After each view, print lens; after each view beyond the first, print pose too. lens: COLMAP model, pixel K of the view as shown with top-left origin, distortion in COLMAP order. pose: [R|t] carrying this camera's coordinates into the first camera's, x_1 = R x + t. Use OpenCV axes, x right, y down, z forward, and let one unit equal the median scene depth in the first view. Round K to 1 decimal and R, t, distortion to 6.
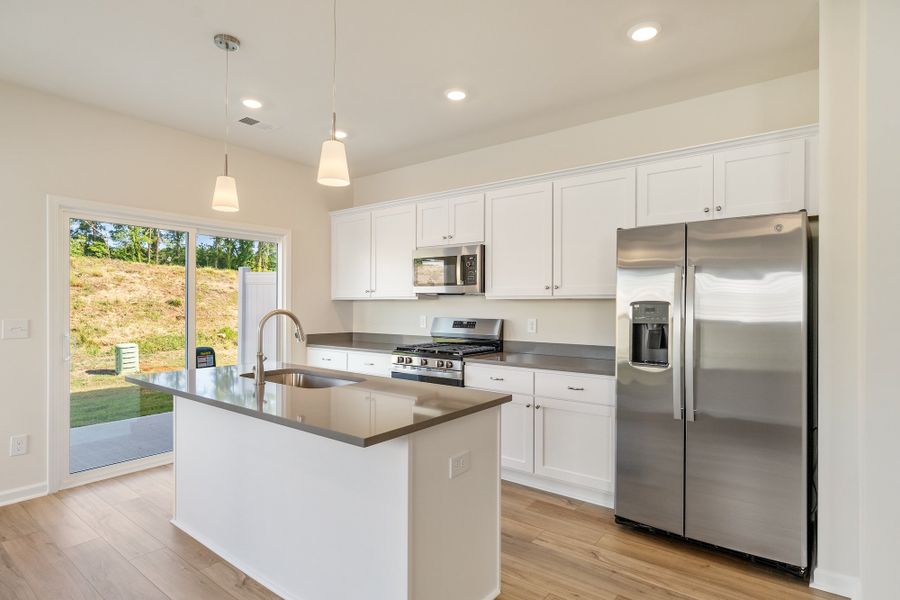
lens RADIAL K [[471.9, 0, 451.7], [0, 471.9, 306.0], [0, 0, 1]] dist [-0.000076, 0.000724]
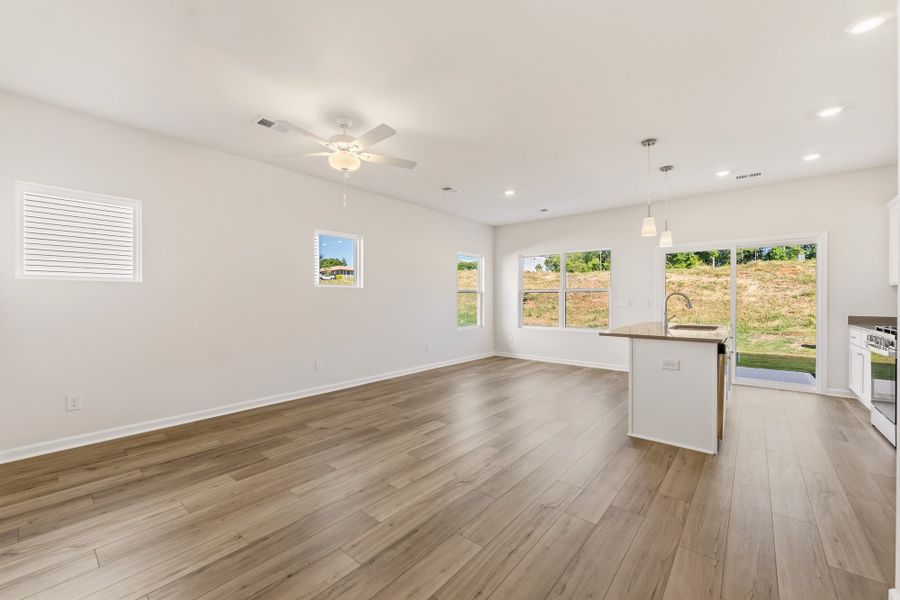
lens RADIAL K [[361.2, 0, 448.1], [0, 361.2, 300.4], [0, 0, 1]] dist [-0.000897, -0.000128]
pose [[-0.050560, -0.001214, -0.998720, 0.861641], [-0.000647, 0.999999, -0.001183, 0.031357], [0.998721, 0.000586, -0.050561, 0.065988]]
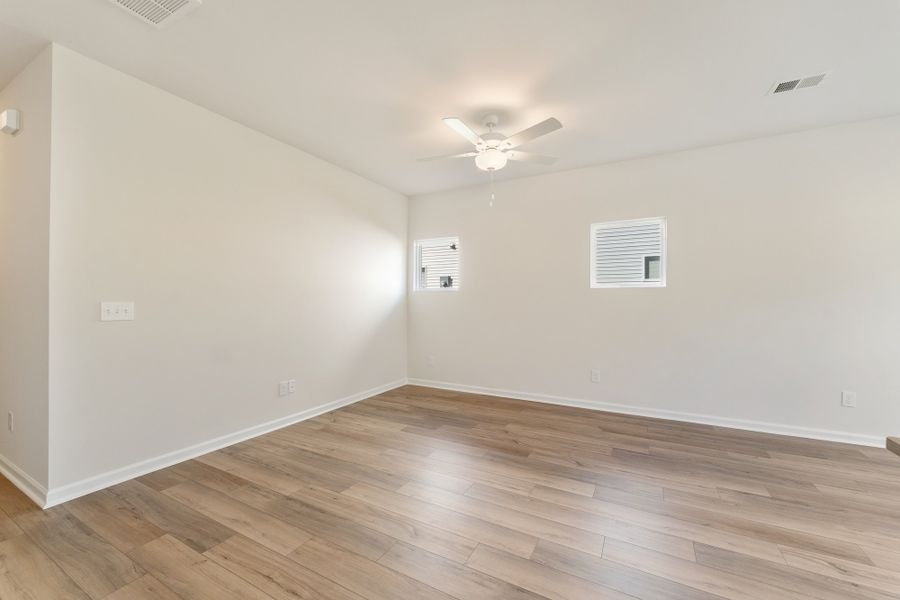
lens RADIAL K [[361.2, 0, 448.2], [0, 361.2, 300.8], [0, 0, 1]] dist [-0.000897, -0.000128]
pose [[-0.988482, -0.007450, -0.151156, 0.236765], [-0.007438, 0.999972, -0.000647, 0.026523], [0.151156, 0.000485, -0.988510, 0.589317]]
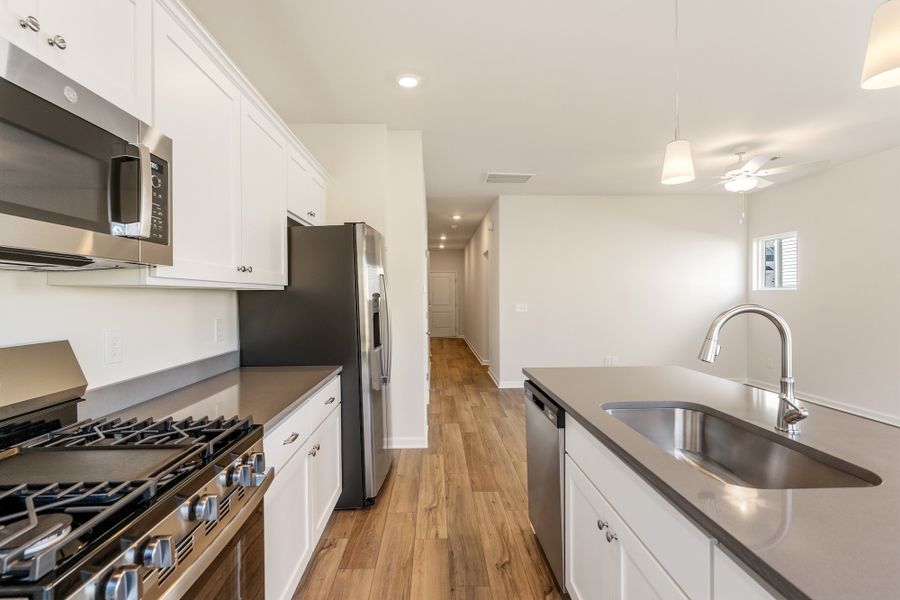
lens RADIAL K [[425.1, 0, 449.1], [0, 425.1, 297.4], [0, 0, 1]] dist [-0.002106, 0.000946]
pose [[-0.637229, -0.002378, 0.770671, -0.371919], [0.005796, 0.999952, 0.007877, -0.005164], [-0.770653, 0.009486, -0.637185, 1.128058]]
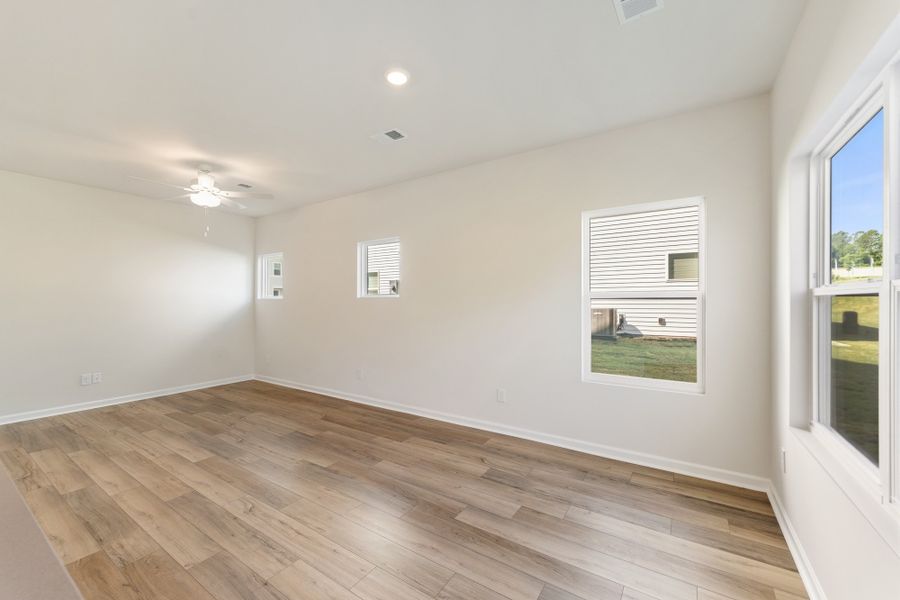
lens RADIAL K [[361.2, 0, 449.7], [0, 361.2, 299.2], [0, 0, 1]] dist [-0.000897, -0.000128]
pose [[-0.997793, -0.003754, -0.066298, -0.626053], [-0.003482, 0.999985, -0.004219, -0.008368], [0.066313, -0.003979, -0.997791, 0.872028]]
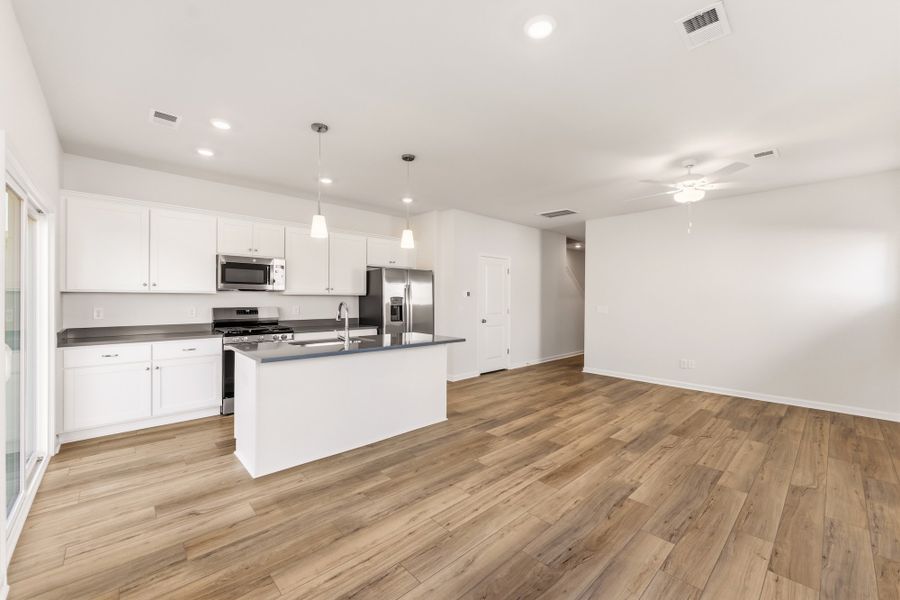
lens RADIAL K [[361.2, 0, 448.8], [0, 361.2, 299.6], [0, 0, 1]] dist [-0.000897, -0.000128]
pose [[0.168580, -0.006581, 0.985666, -1.113499], [-0.003856, 0.999966, 0.007336, -0.008604], [-0.985680, -0.005037, 0.168549, 0.275898]]
